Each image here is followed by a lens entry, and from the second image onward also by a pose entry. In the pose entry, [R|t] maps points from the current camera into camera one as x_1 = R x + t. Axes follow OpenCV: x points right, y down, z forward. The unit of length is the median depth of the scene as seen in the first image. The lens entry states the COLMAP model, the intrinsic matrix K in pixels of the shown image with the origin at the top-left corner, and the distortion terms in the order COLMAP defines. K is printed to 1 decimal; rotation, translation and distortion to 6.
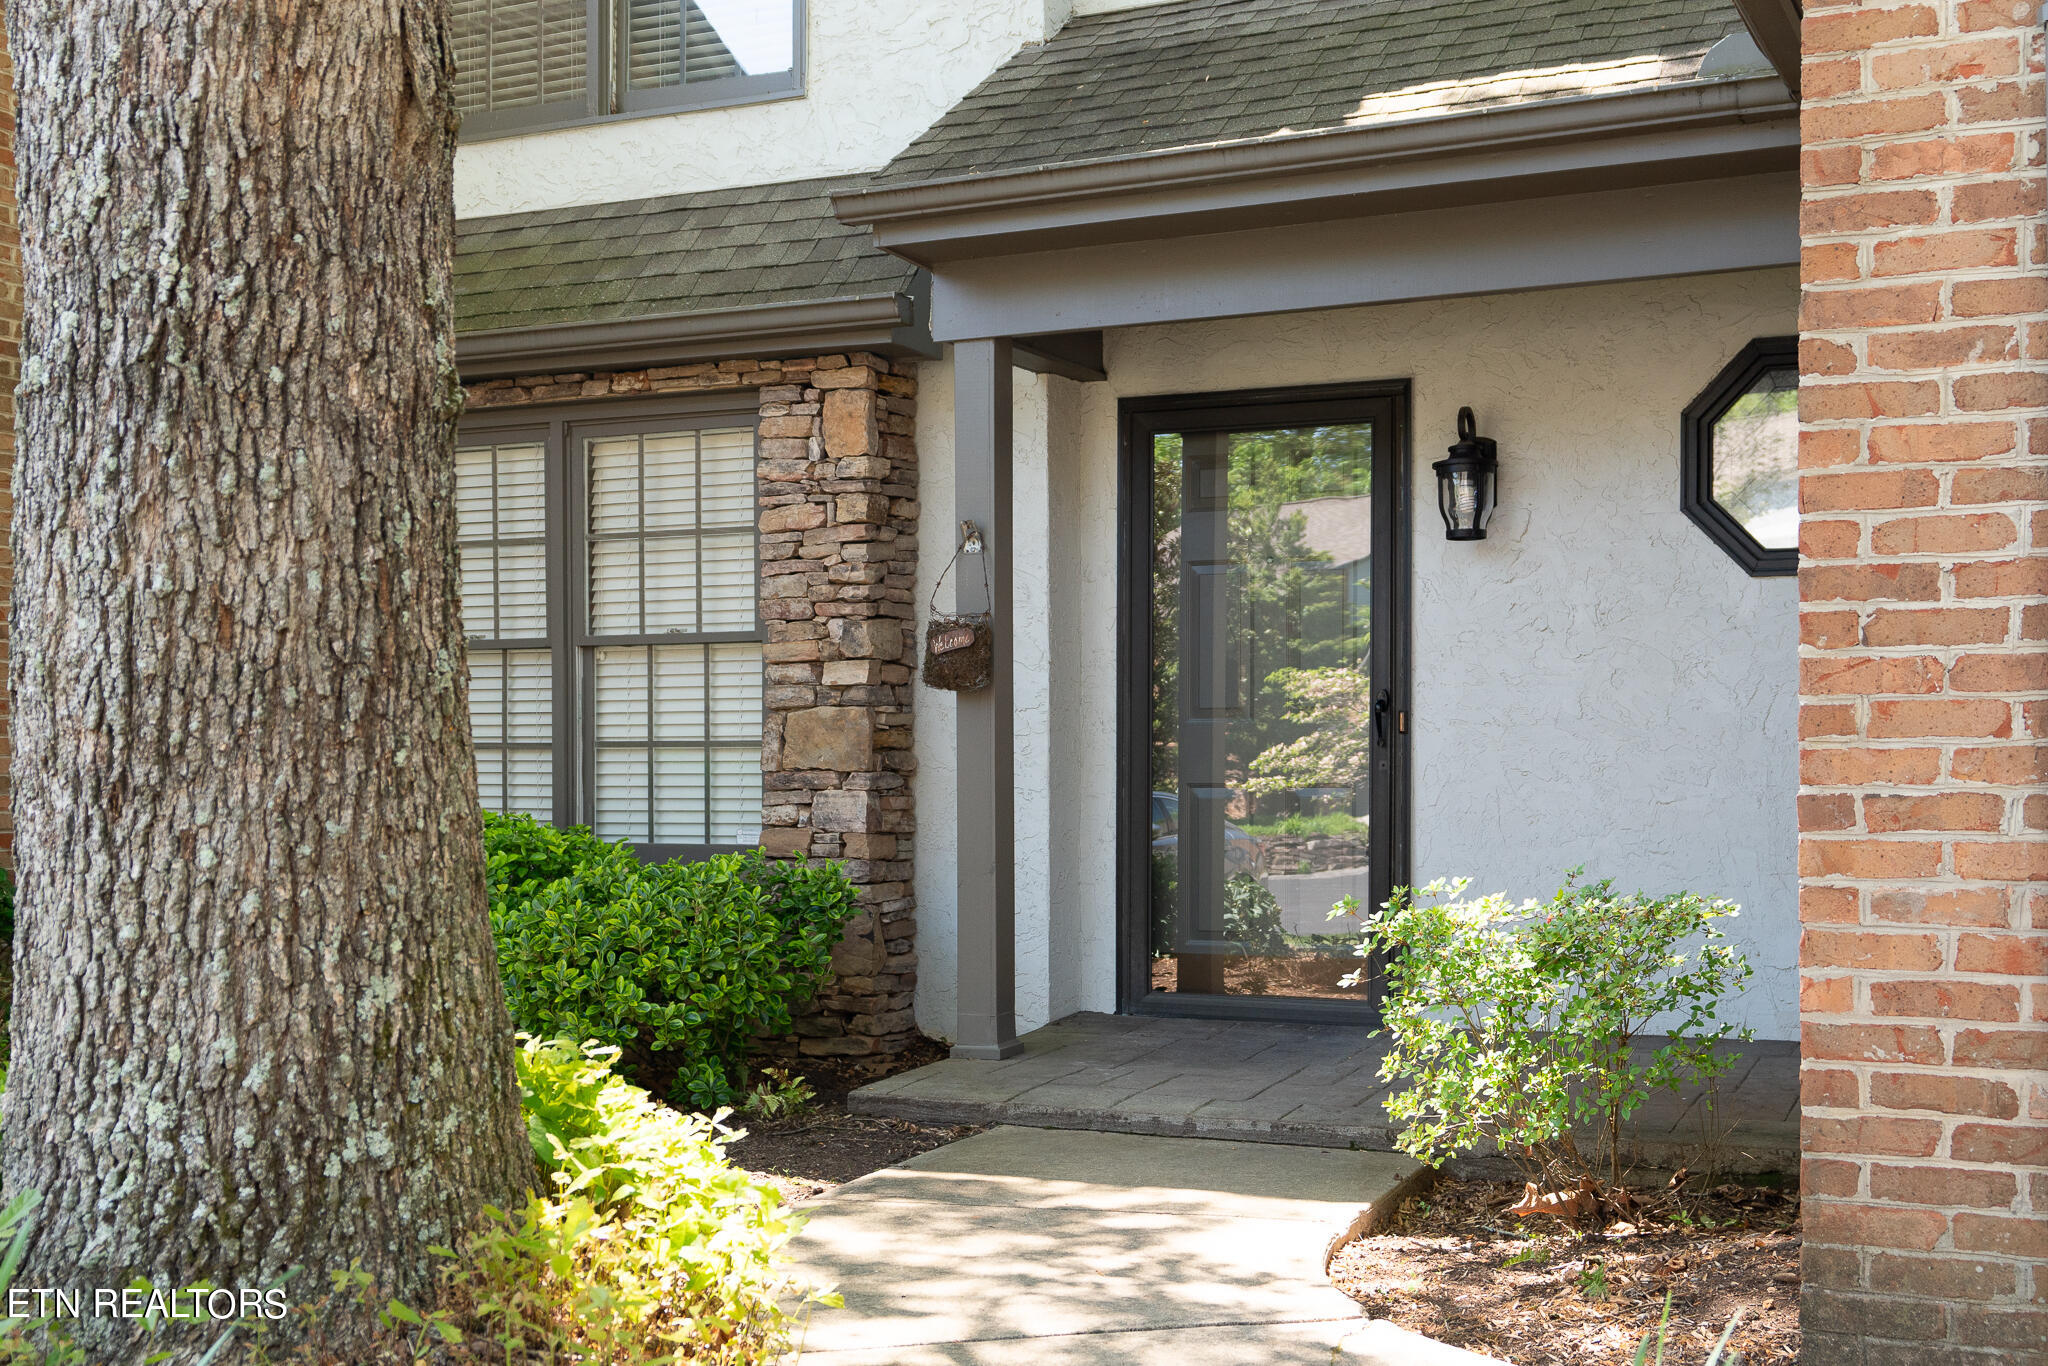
lens RADIAL K [[2377.8, 0, 1017.9], [0, 2377.8, 776.6], [0, 0, 1]] dist [0.011757, 0.008294]
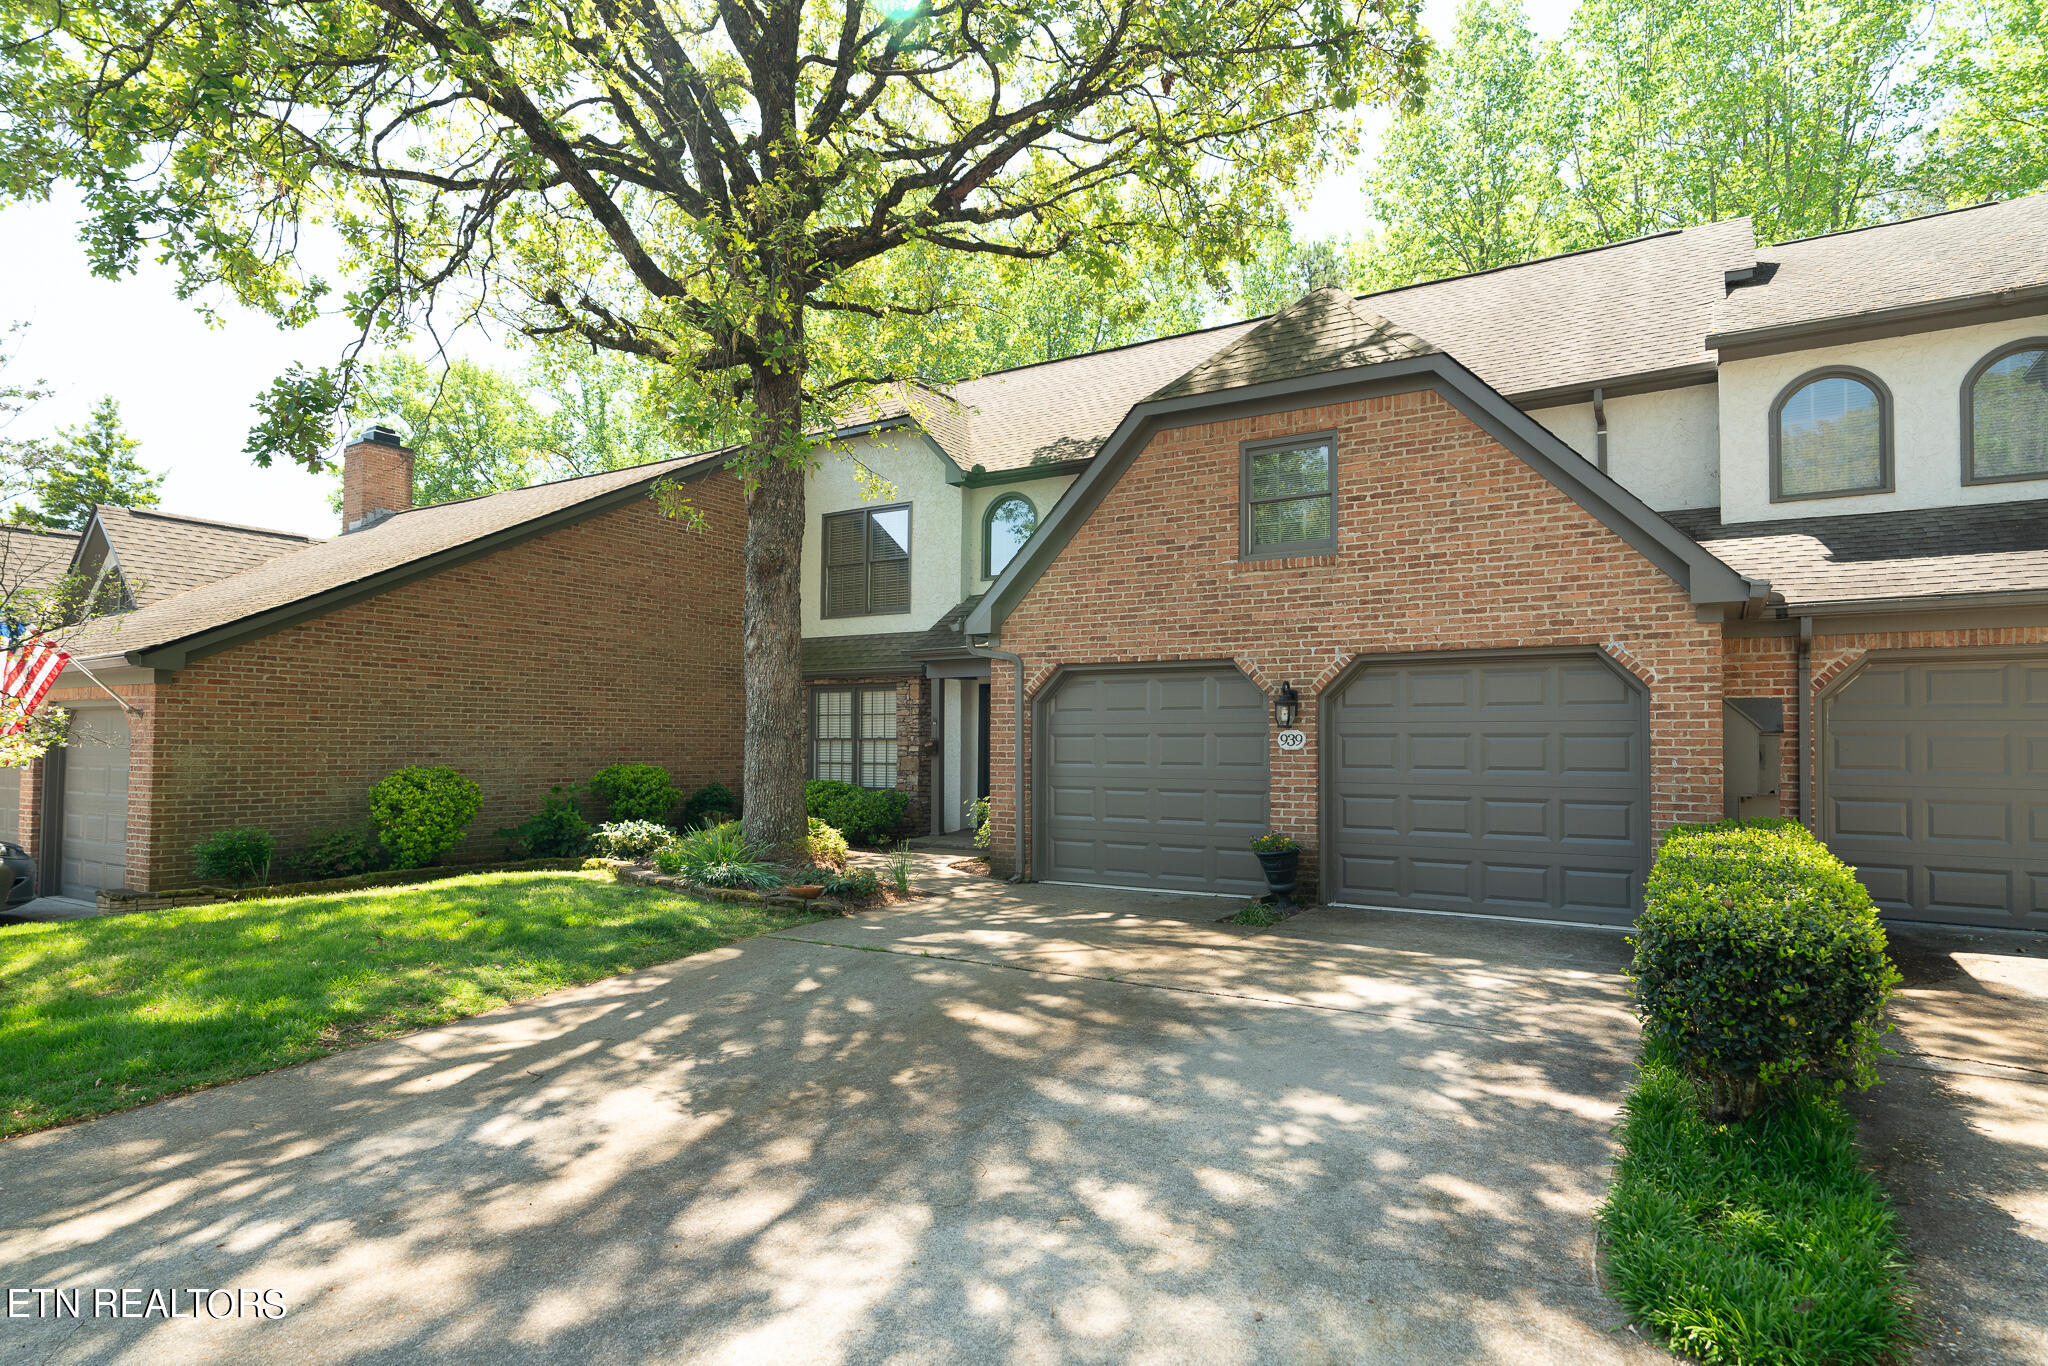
lens RADIAL K [[1115.7, 0, 1024.0], [0, 1115.7, 683.0], [0, 0, 1]] dist [-0.003402, -0.000112]
pose [[0.993305, -0.002895, -0.115481, 0.354690], [-0.003823, 0.998315, -0.057906, -0.044589], [0.115454, 0.057960, 0.991620, -0.987123]]
